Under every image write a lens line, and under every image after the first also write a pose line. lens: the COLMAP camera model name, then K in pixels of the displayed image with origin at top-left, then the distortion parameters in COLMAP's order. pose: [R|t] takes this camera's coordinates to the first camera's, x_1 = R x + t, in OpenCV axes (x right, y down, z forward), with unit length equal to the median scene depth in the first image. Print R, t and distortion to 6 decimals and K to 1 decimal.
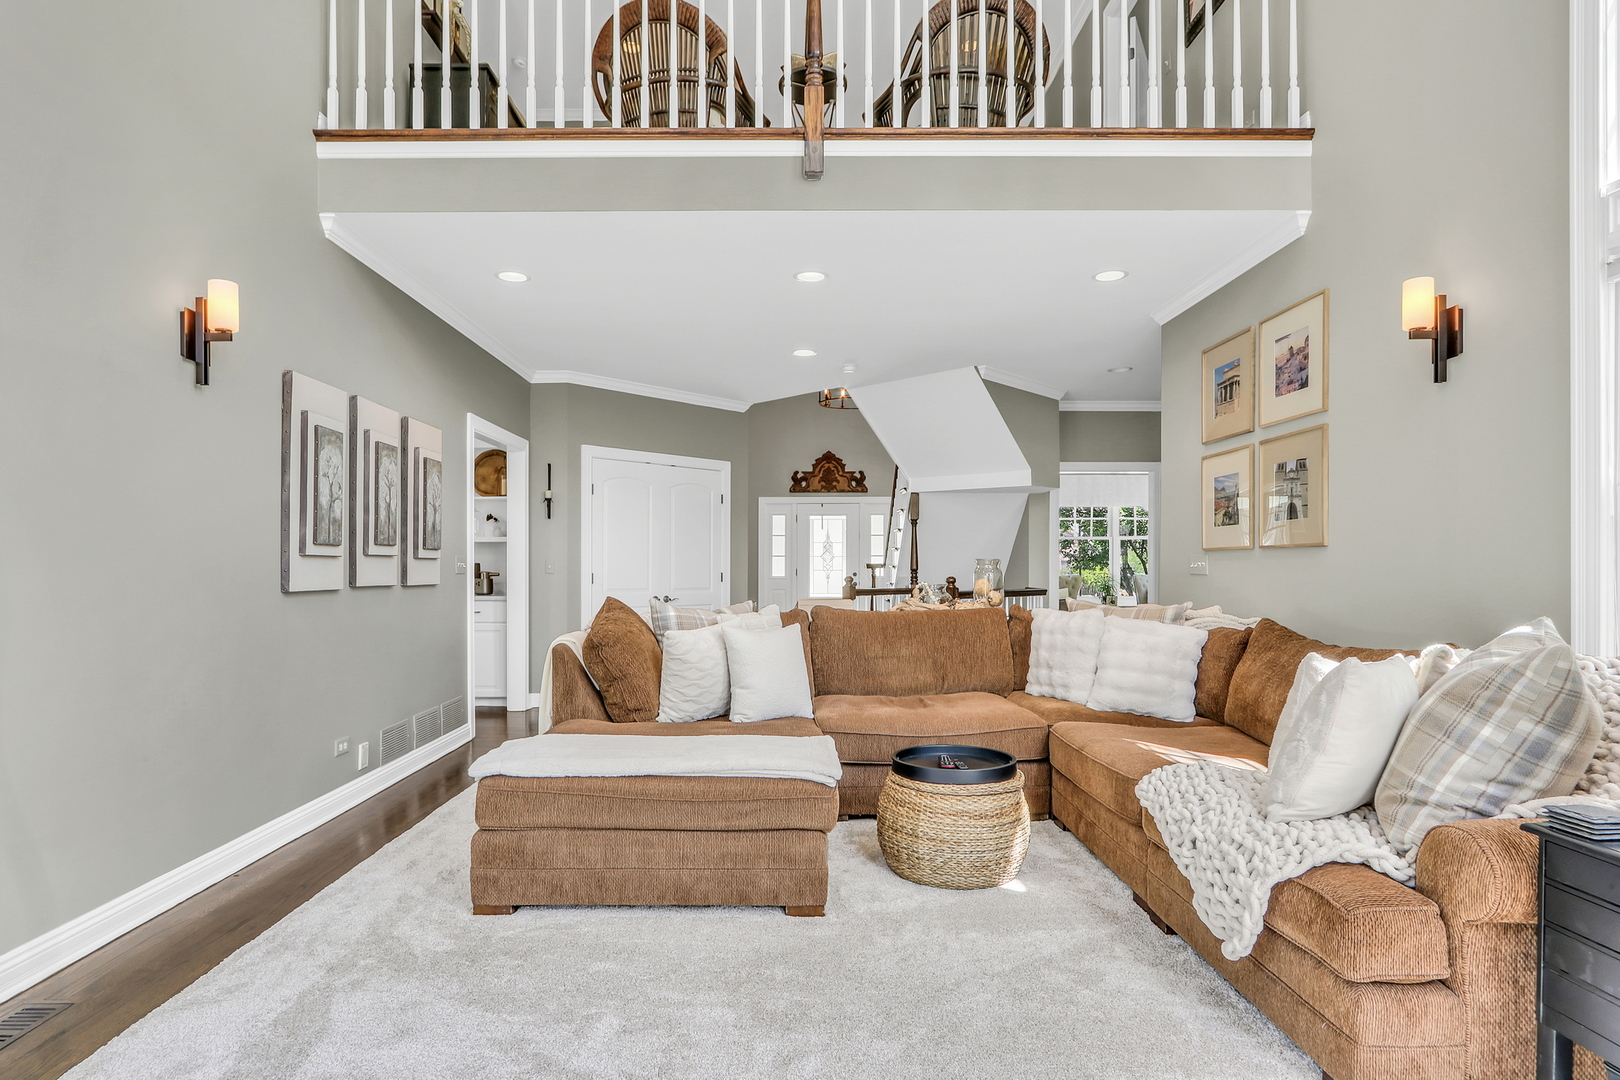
lens RADIAL K [[873.2, 0, 789.0], [0, 873.2, 561.8], [0, 0, 1]] dist [-0.018585, 0.008286]
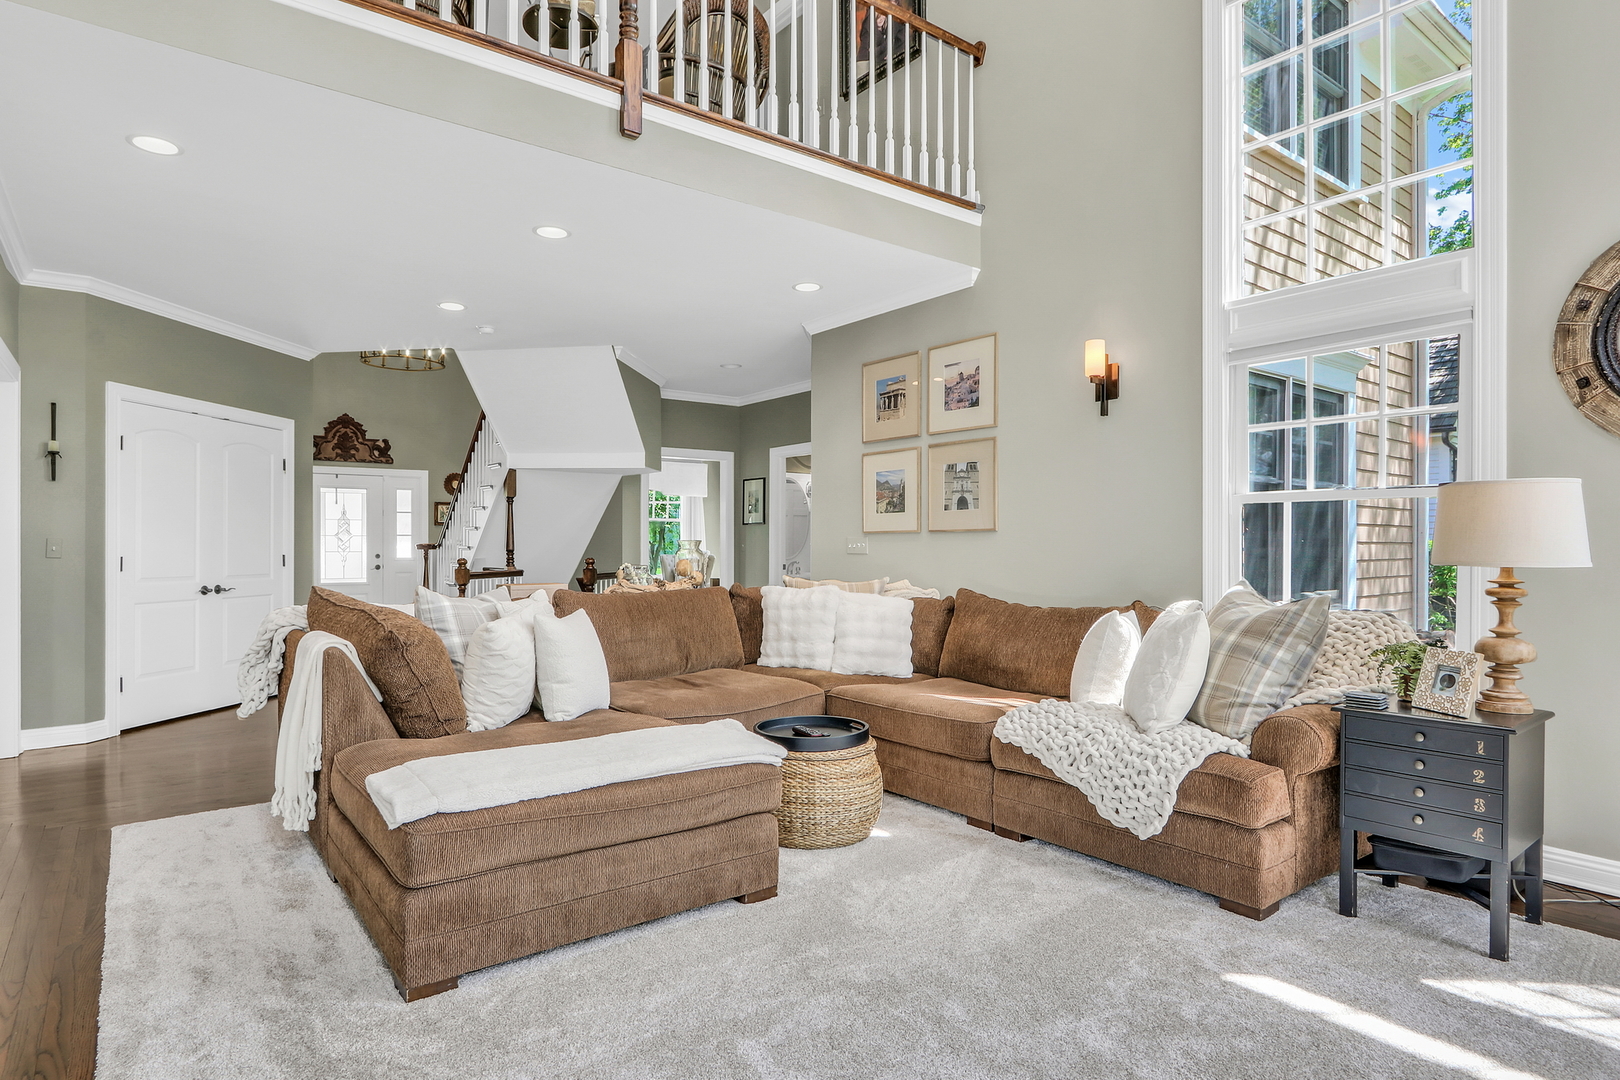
lens RADIAL K [[885.3, 0, 788.7], [0, 885.3, 540.0], [0, 0, 1]] dist [-0.018224, 0.001666]
pose [[0.800488, 0.004134, 0.599335, -0.400642], [-0.002449, 0.999990, -0.003628, 0.000383], [-0.599344, 0.001436, 0.800490, 0.126594]]
